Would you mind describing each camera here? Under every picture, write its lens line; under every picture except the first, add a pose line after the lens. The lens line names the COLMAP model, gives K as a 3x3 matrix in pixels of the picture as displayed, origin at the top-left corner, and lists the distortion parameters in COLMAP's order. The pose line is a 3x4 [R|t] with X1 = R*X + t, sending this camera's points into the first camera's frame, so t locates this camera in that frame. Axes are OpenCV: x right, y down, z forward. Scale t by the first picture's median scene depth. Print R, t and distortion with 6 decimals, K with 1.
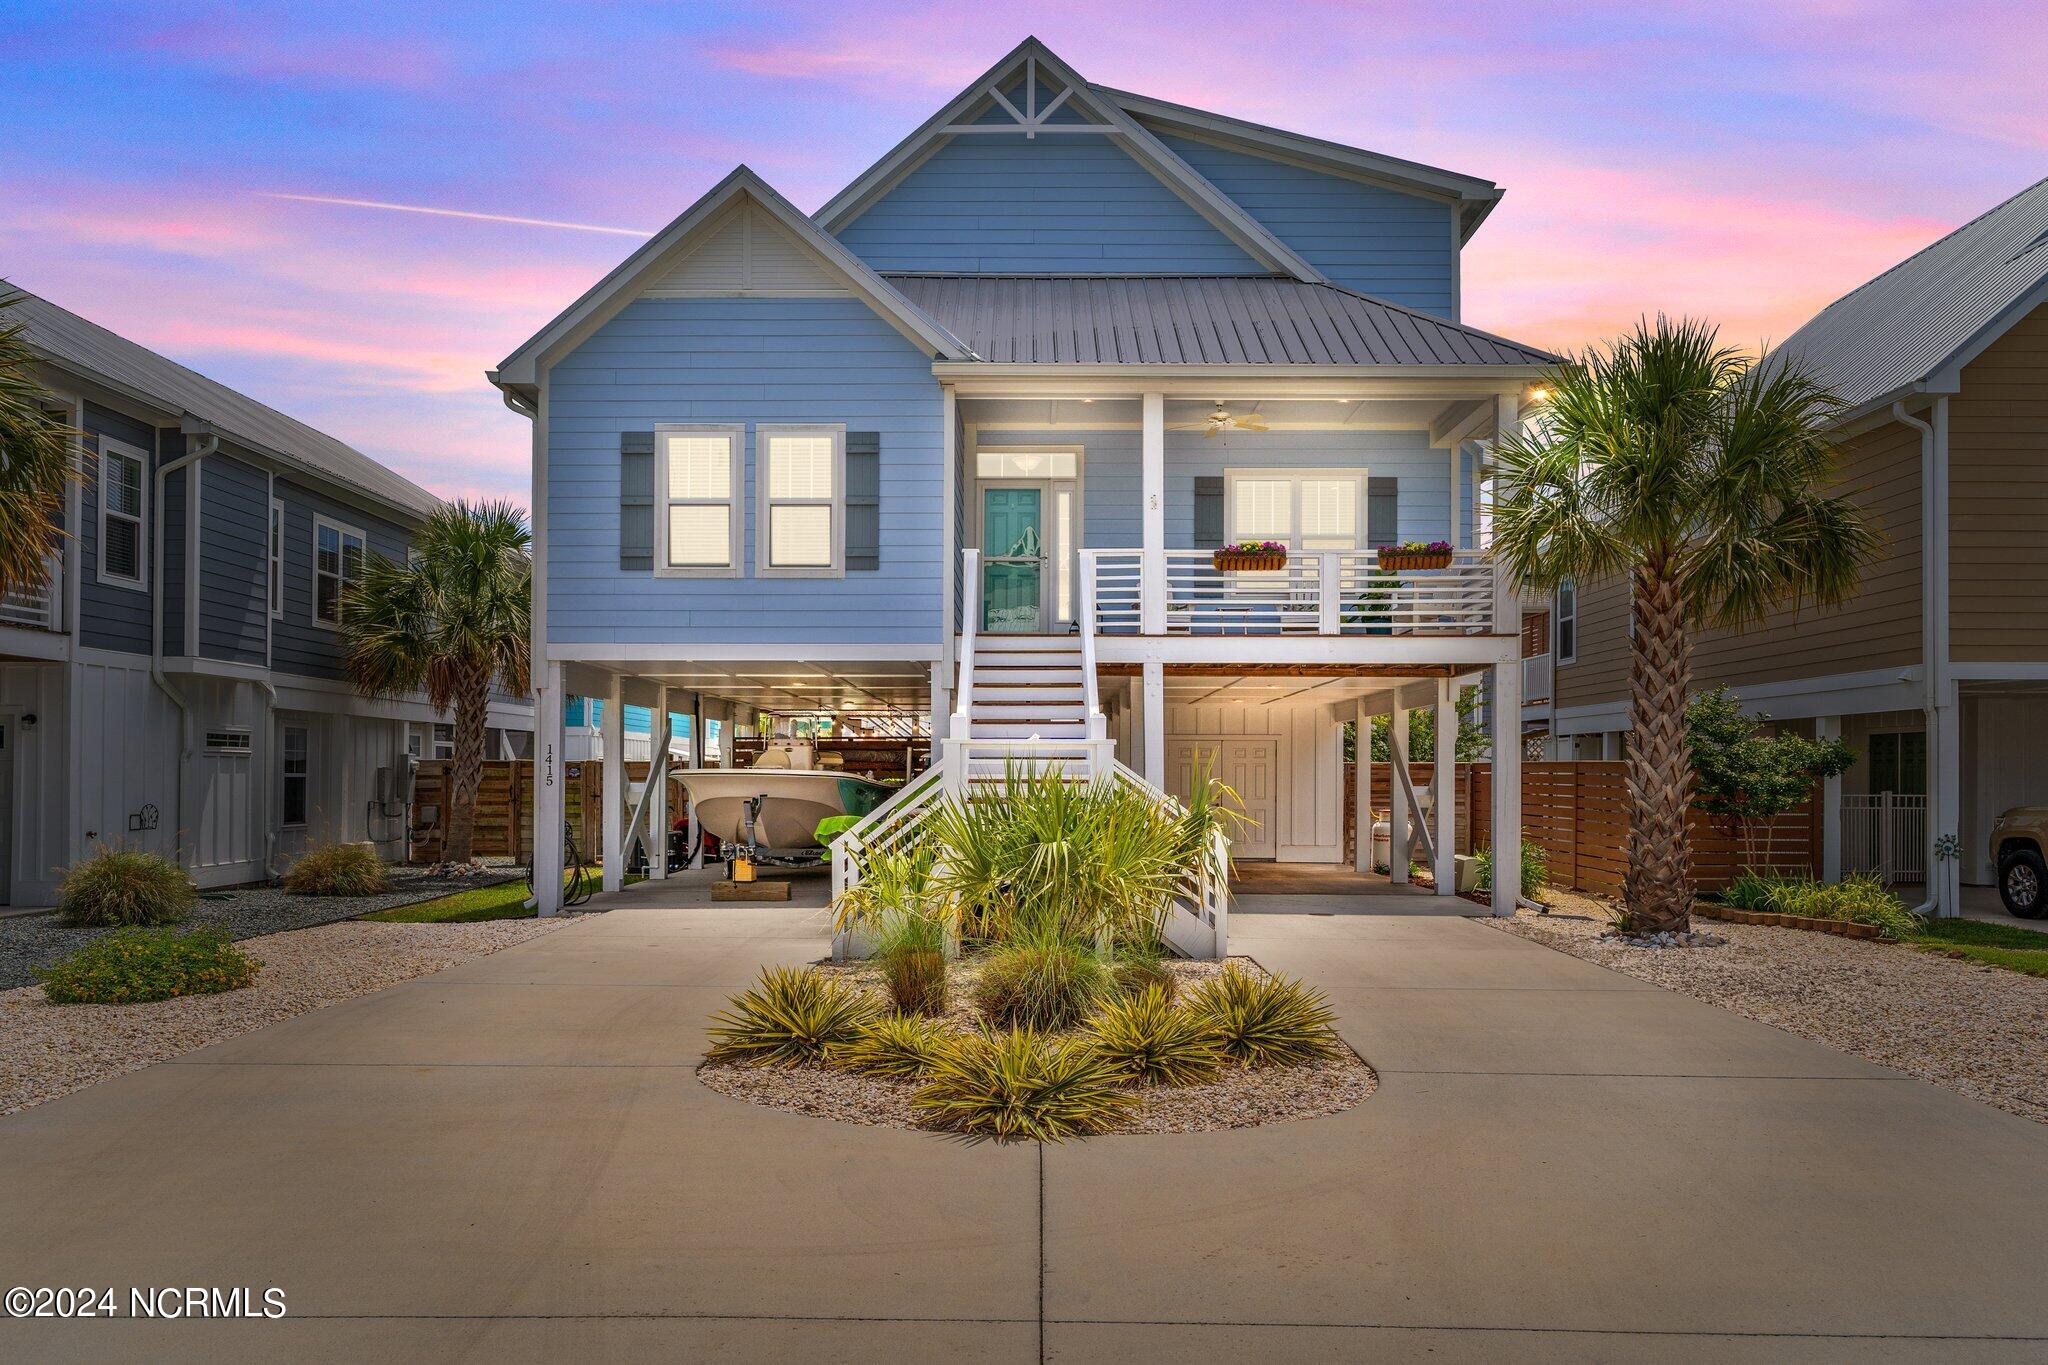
lens RADIAL K [[1520.1, 0, 1025.4], [0, 1520.1, 750.9], [0, 0, 1]] dist [-0.007319, -0.000948]
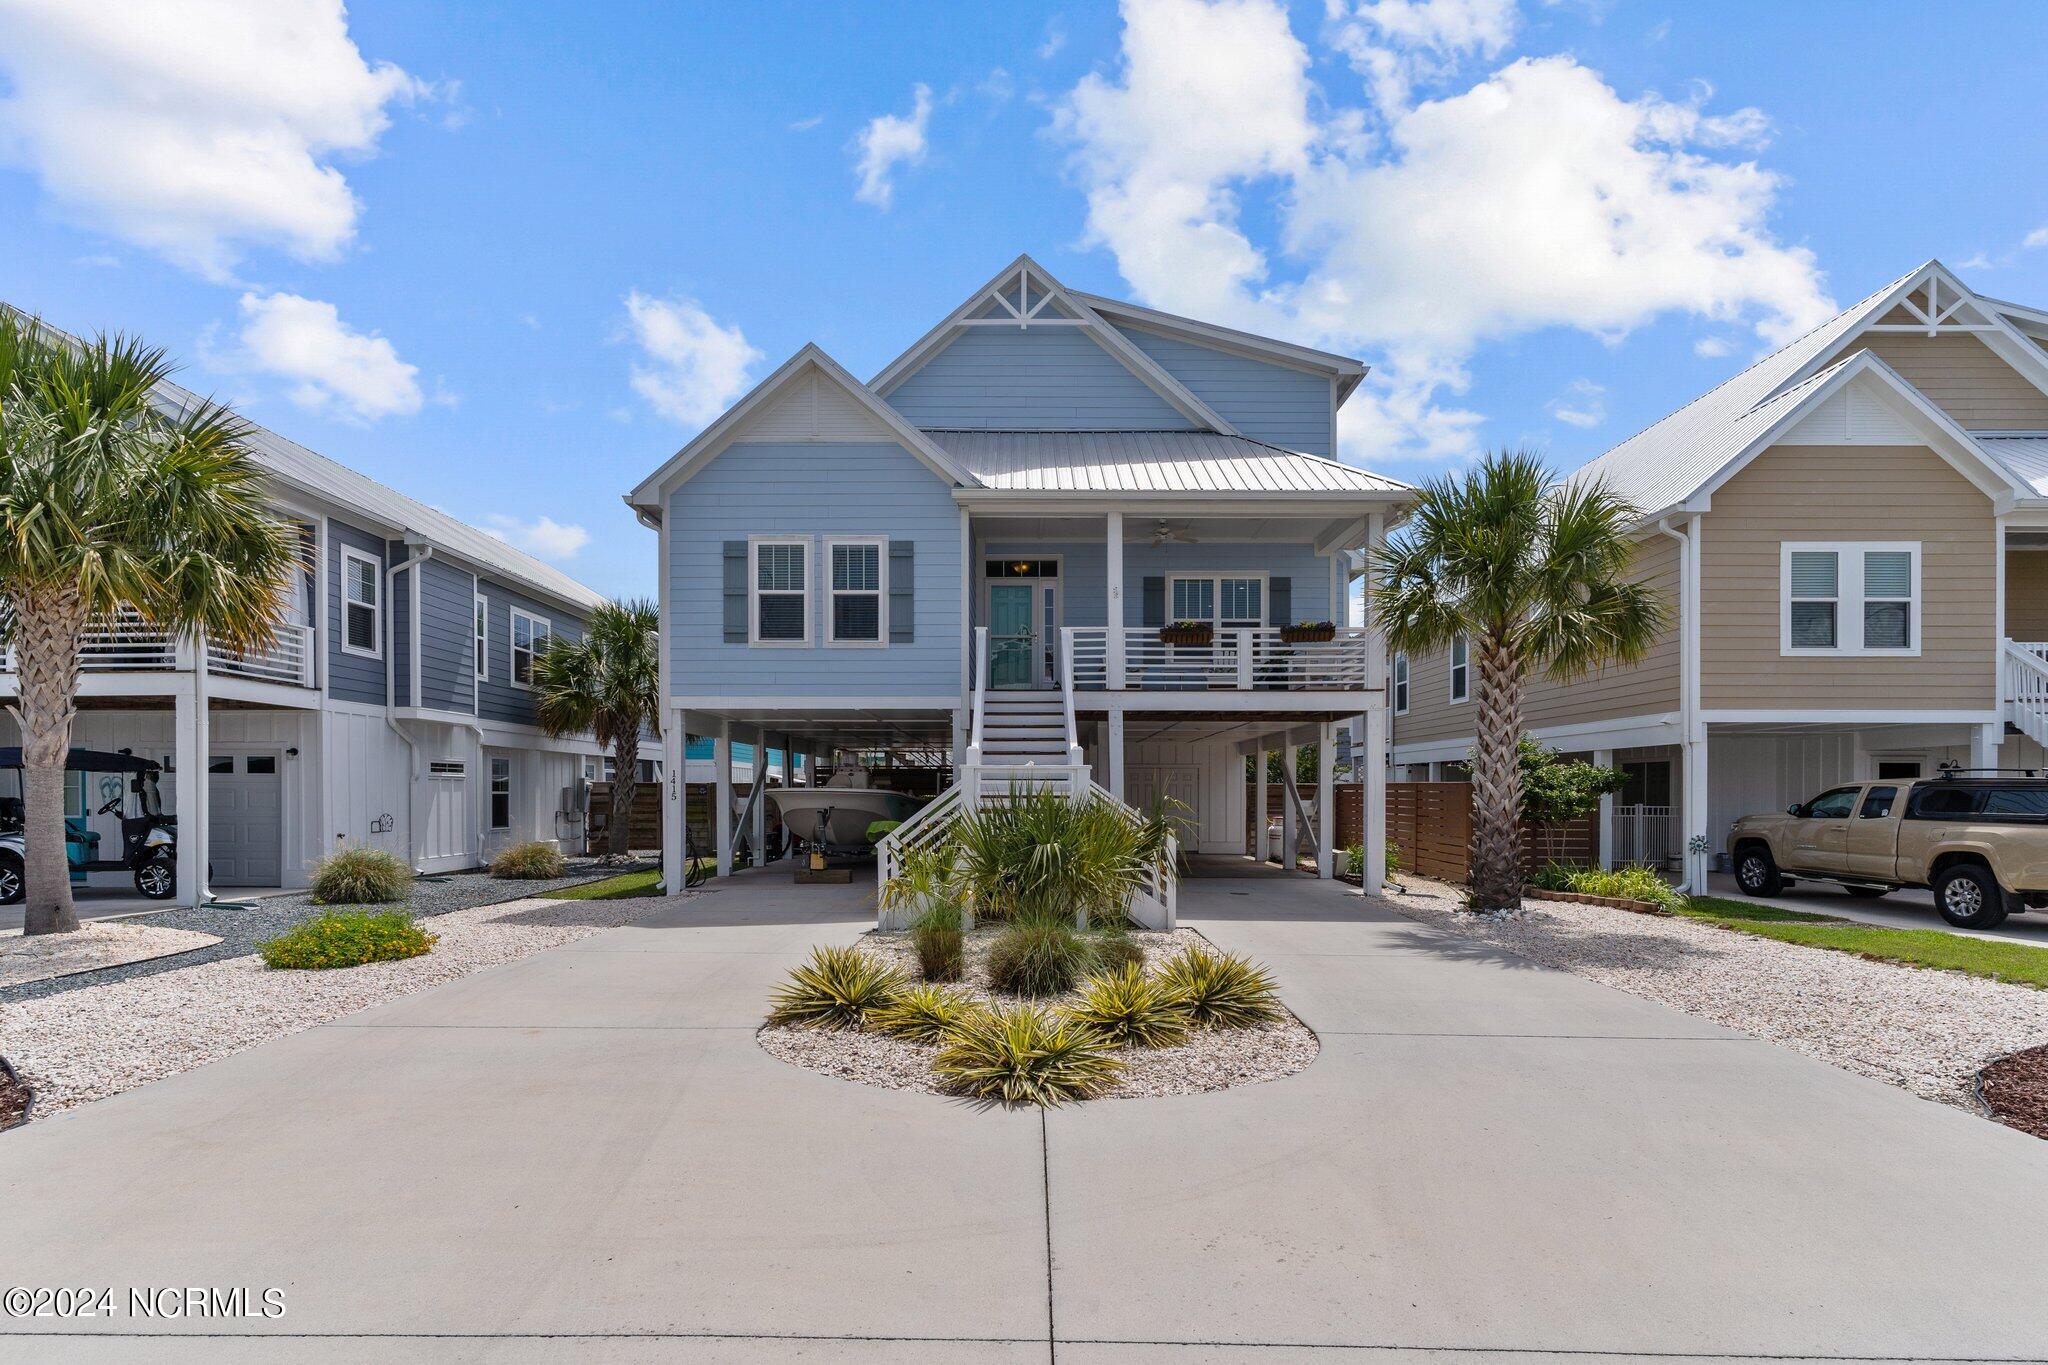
lens RADIAL K [[1013.9, 0, 1019.3], [0, 1013.9, 792.7], [0, 0, 1]] dist [0.000830, -0.000255]
pose [[0.999999, 0.000023, 0.001092, -0.003307], [-0.000038, 0.999899, 0.014247, 0.002952], [-0.001091, -0.014247, 0.999898, 0.087170]]
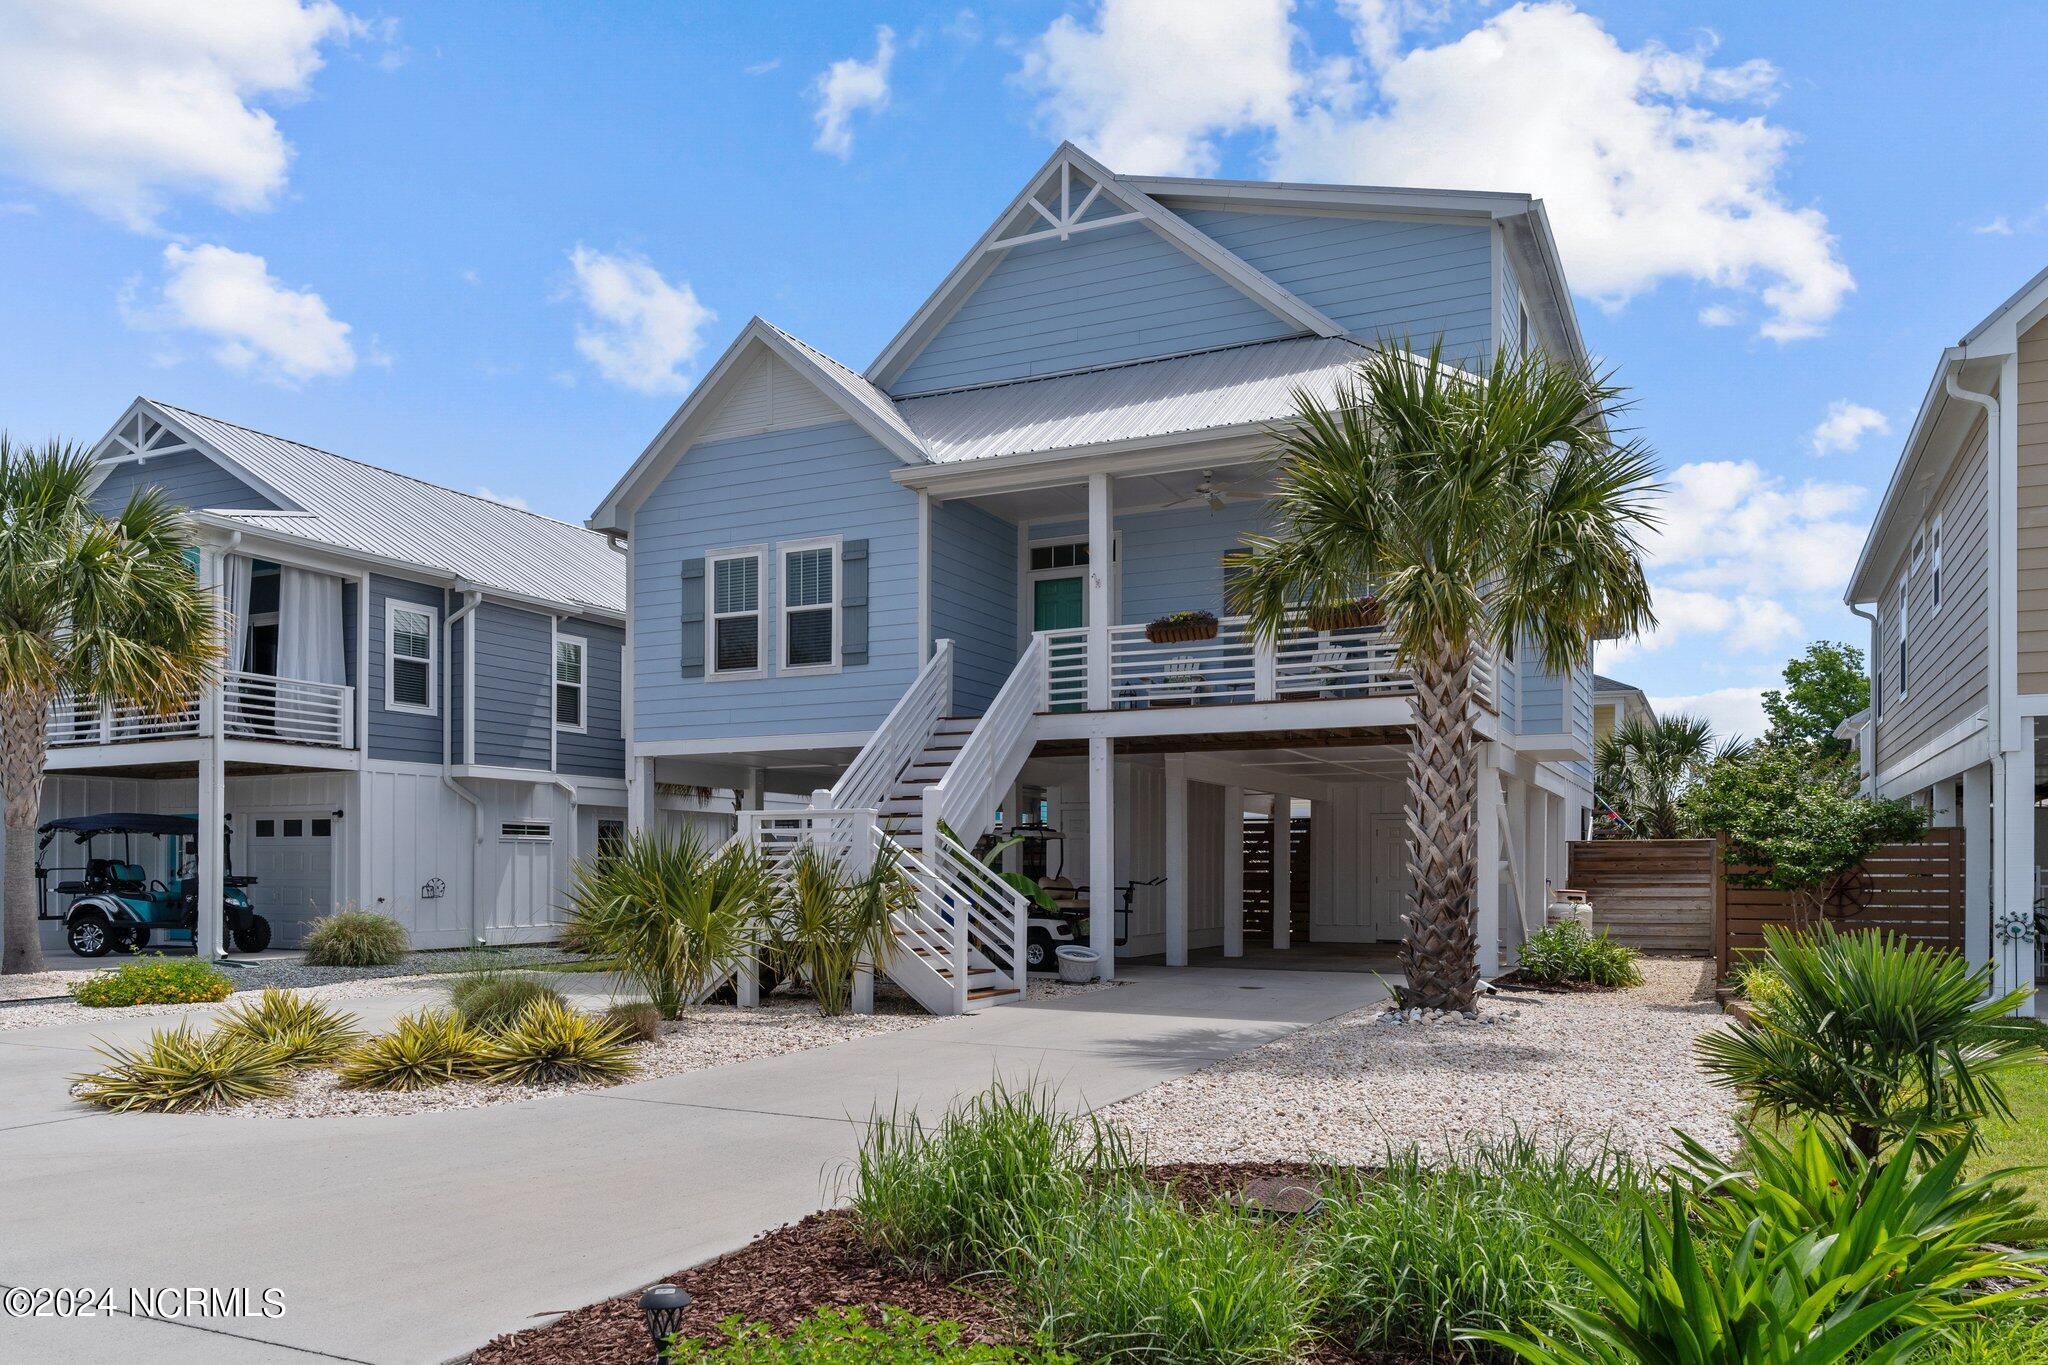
lens RADIAL K [[1460.5, 0, 1019.2], [0, 1460.5, 860.0], [0, 0, 1]] dist [0.005338, -0.002590]
pose [[0.905259, -0.005594, -0.424823, 0.450499], [0.008700, 0.999948, 0.005373, 0.018639], [0.424771, -0.008560, 0.905260, 0.084250]]
